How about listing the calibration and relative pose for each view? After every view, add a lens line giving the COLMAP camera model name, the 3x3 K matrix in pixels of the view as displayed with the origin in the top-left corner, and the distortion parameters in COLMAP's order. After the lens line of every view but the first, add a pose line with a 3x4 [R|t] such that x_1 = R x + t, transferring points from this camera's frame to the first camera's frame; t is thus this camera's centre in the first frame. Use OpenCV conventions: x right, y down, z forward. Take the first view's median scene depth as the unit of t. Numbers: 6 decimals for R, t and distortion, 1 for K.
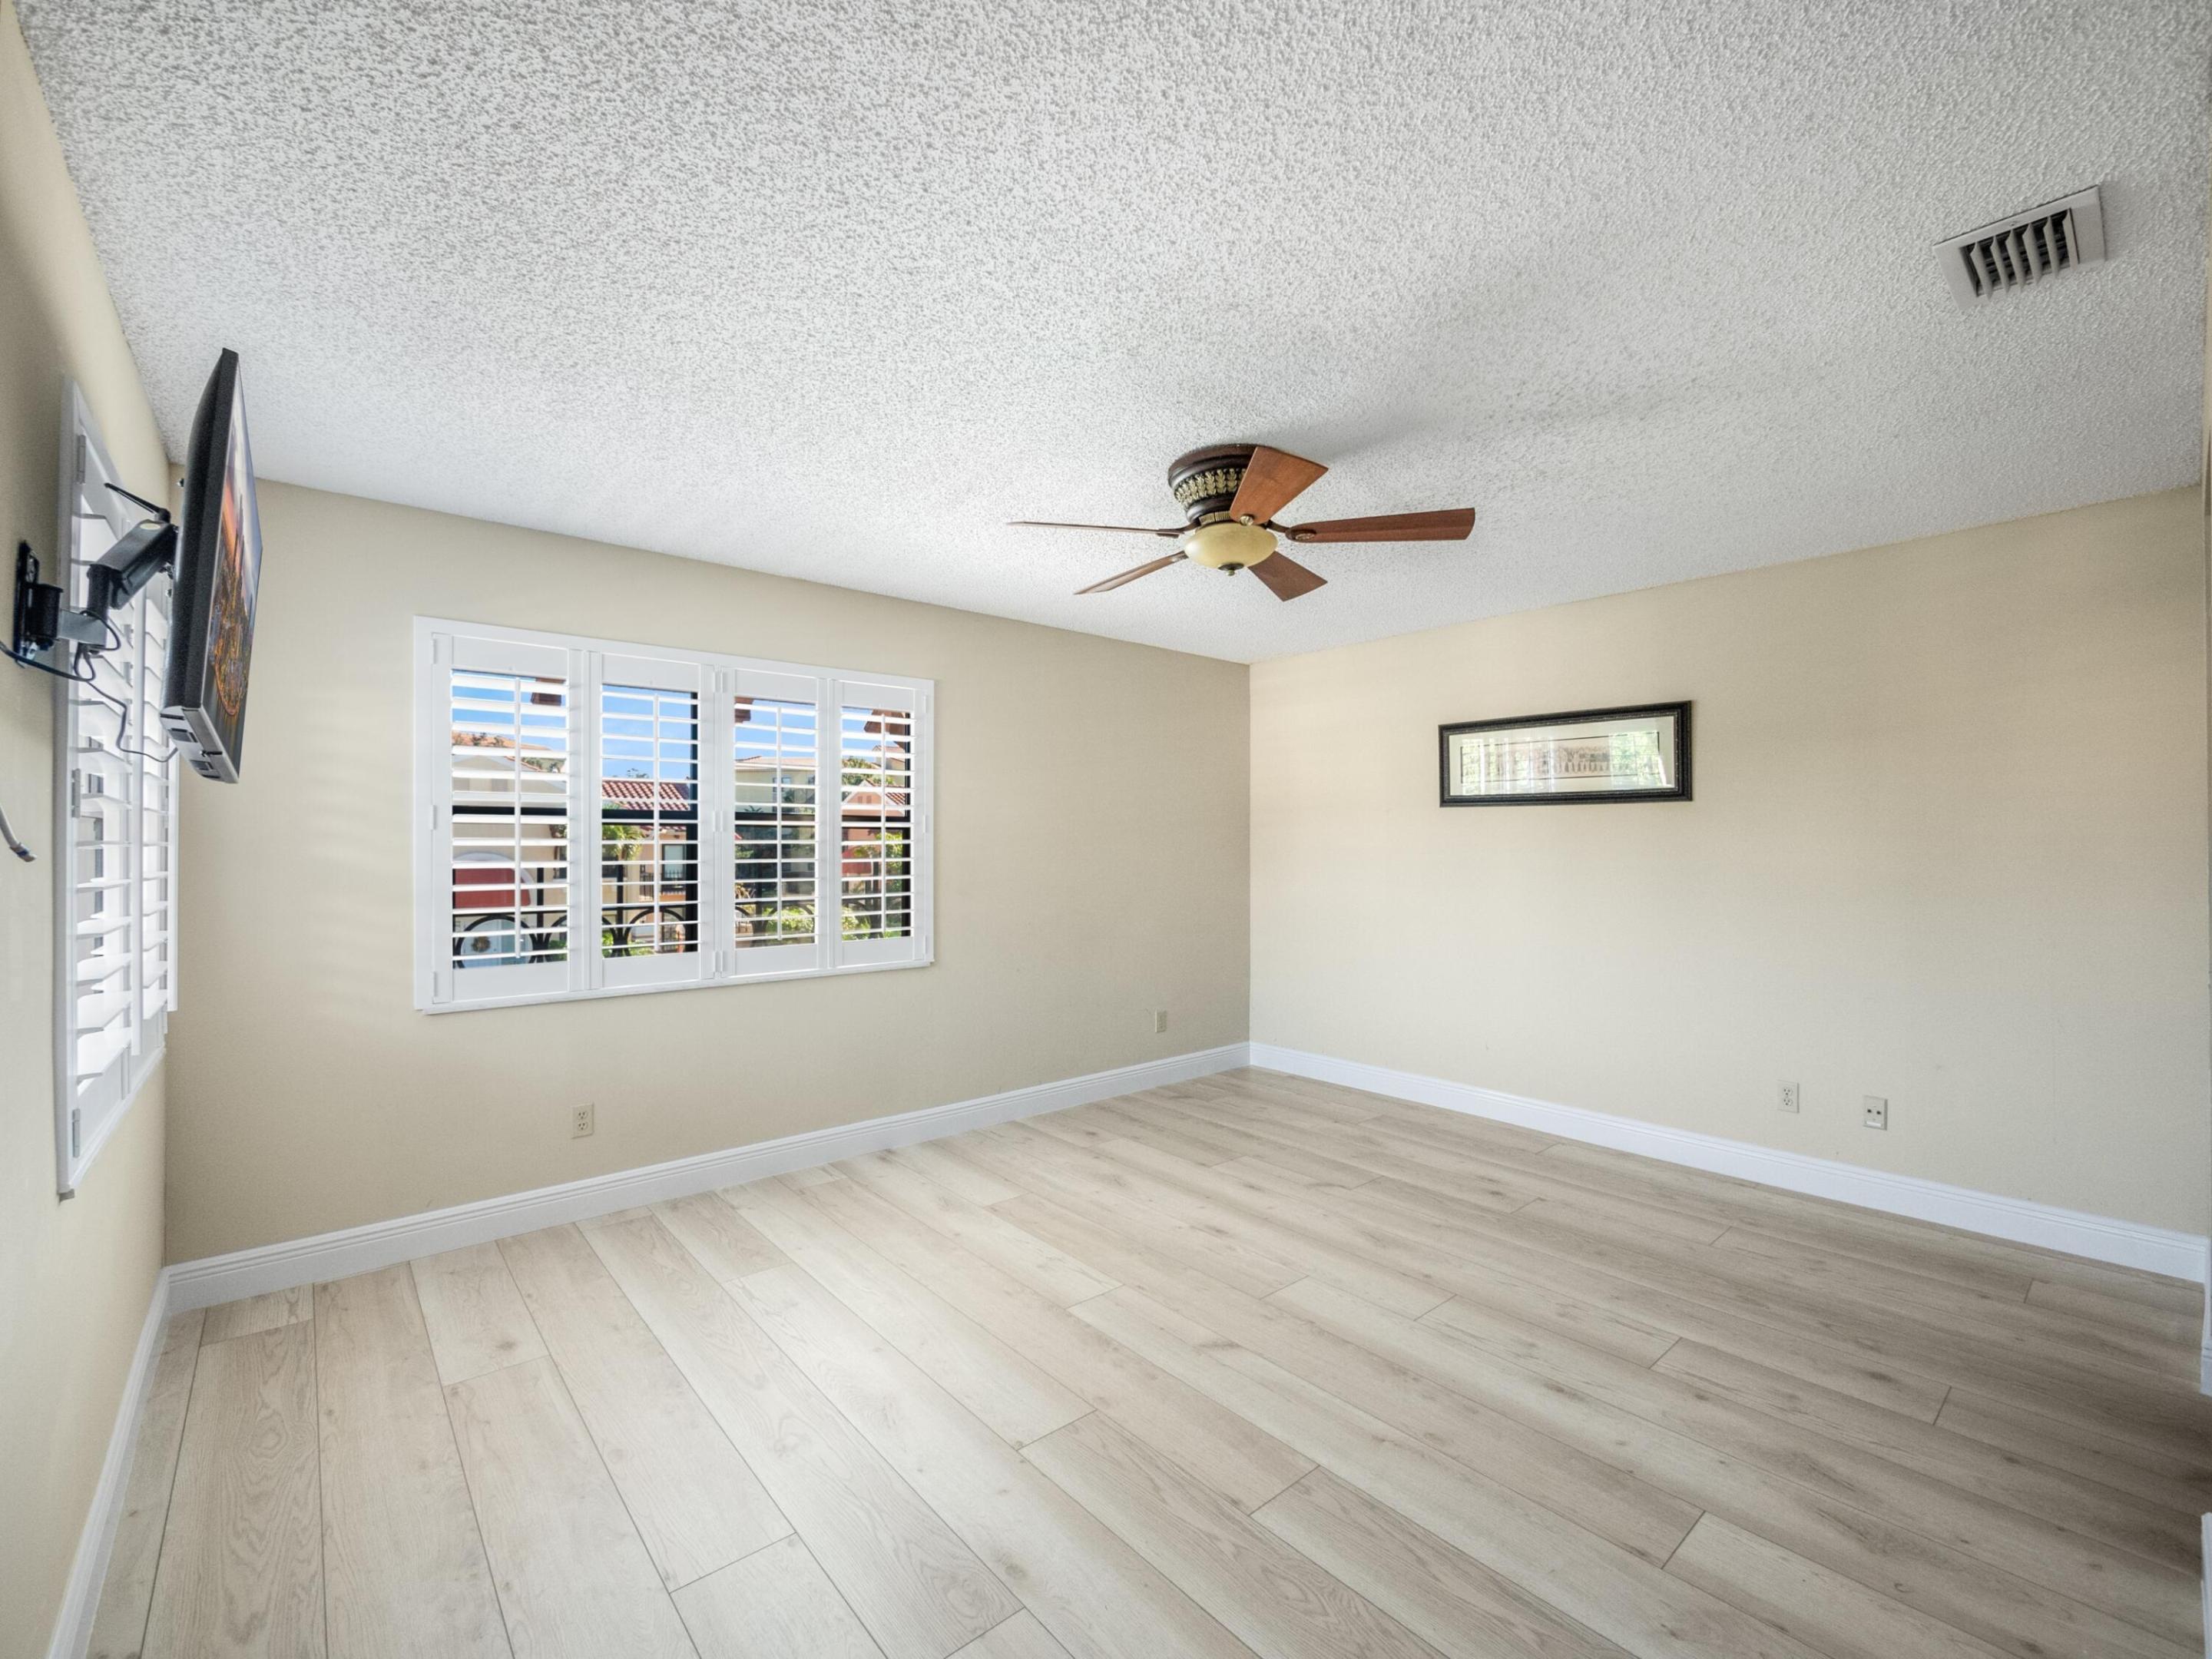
lens RADIAL K [[942.5, 0, 1116.2], [0, 942.5, 841.5], [0, 0, 1]] dist [0.002105, 0.000706]
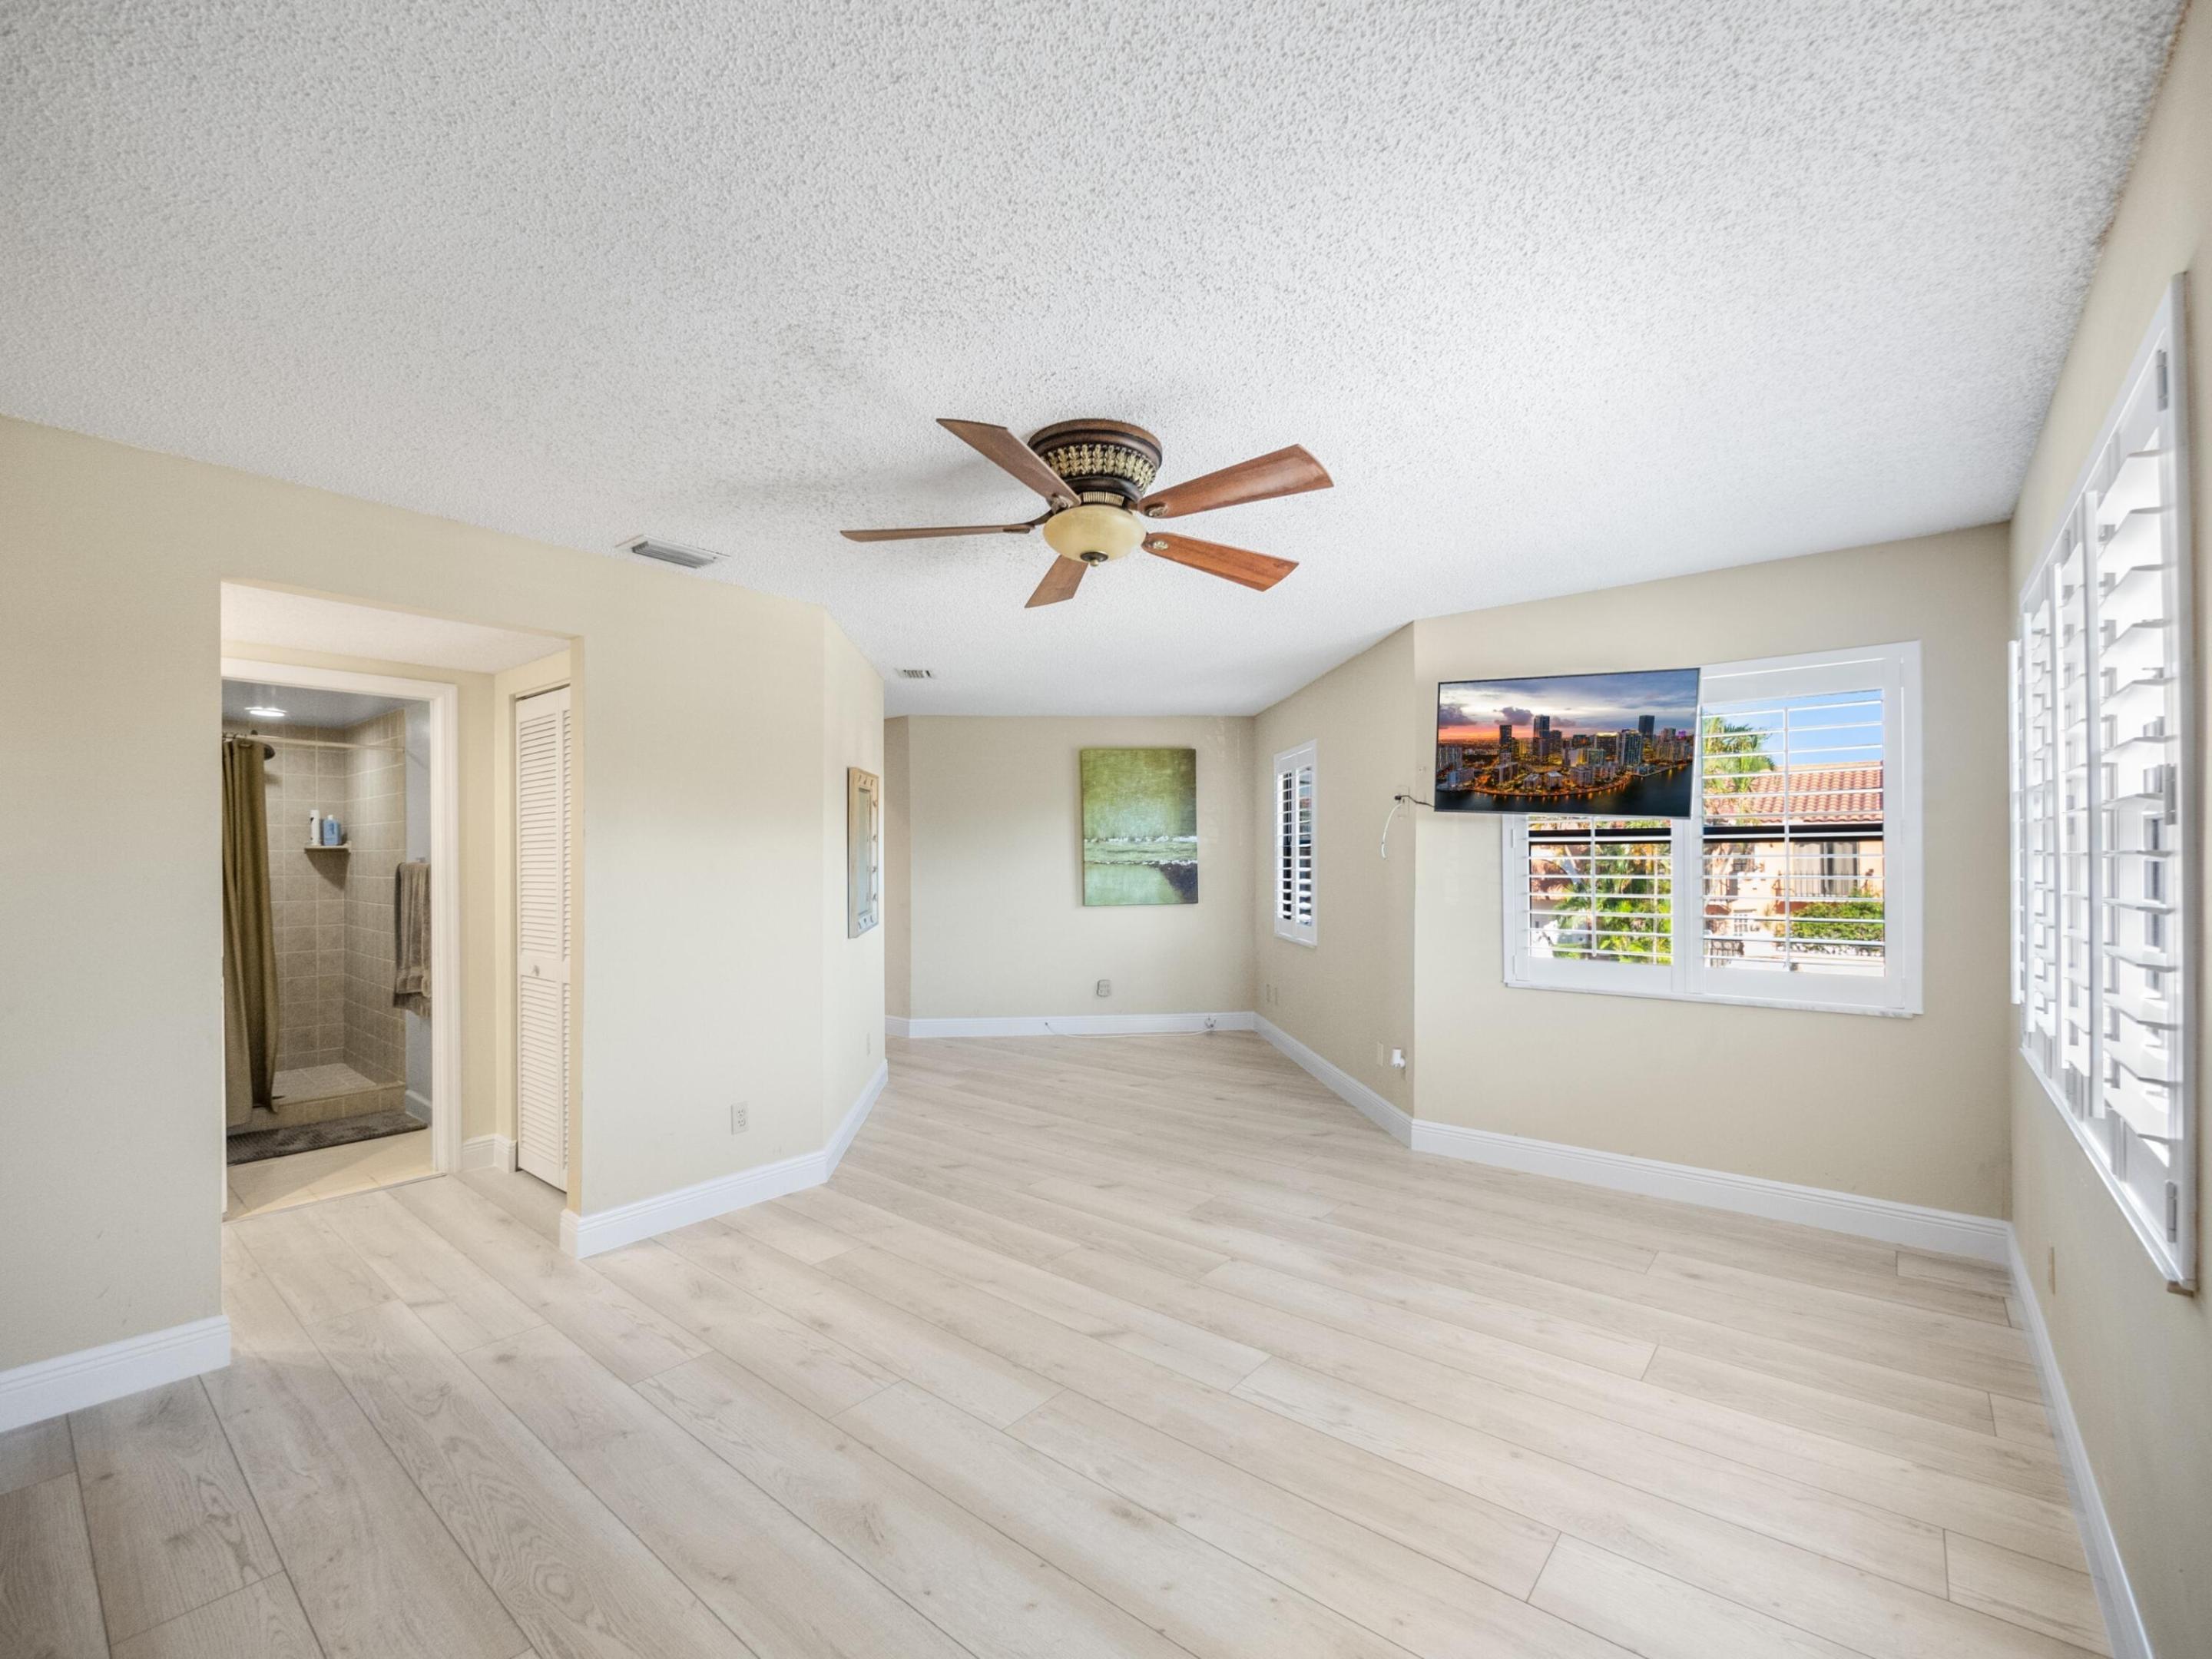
lens RADIAL K [[942.5, 0, 1116.2], [0, 942.5, 841.5], [0, 0, 1]] dist [0.002105, 0.000706]
pose [[-0.986538, 0.004006, -0.163482, 0.270510], [0.007248, 0.999789, -0.019243, -0.001904], [0.163371, -0.020169, -0.986359, 2.045984]]
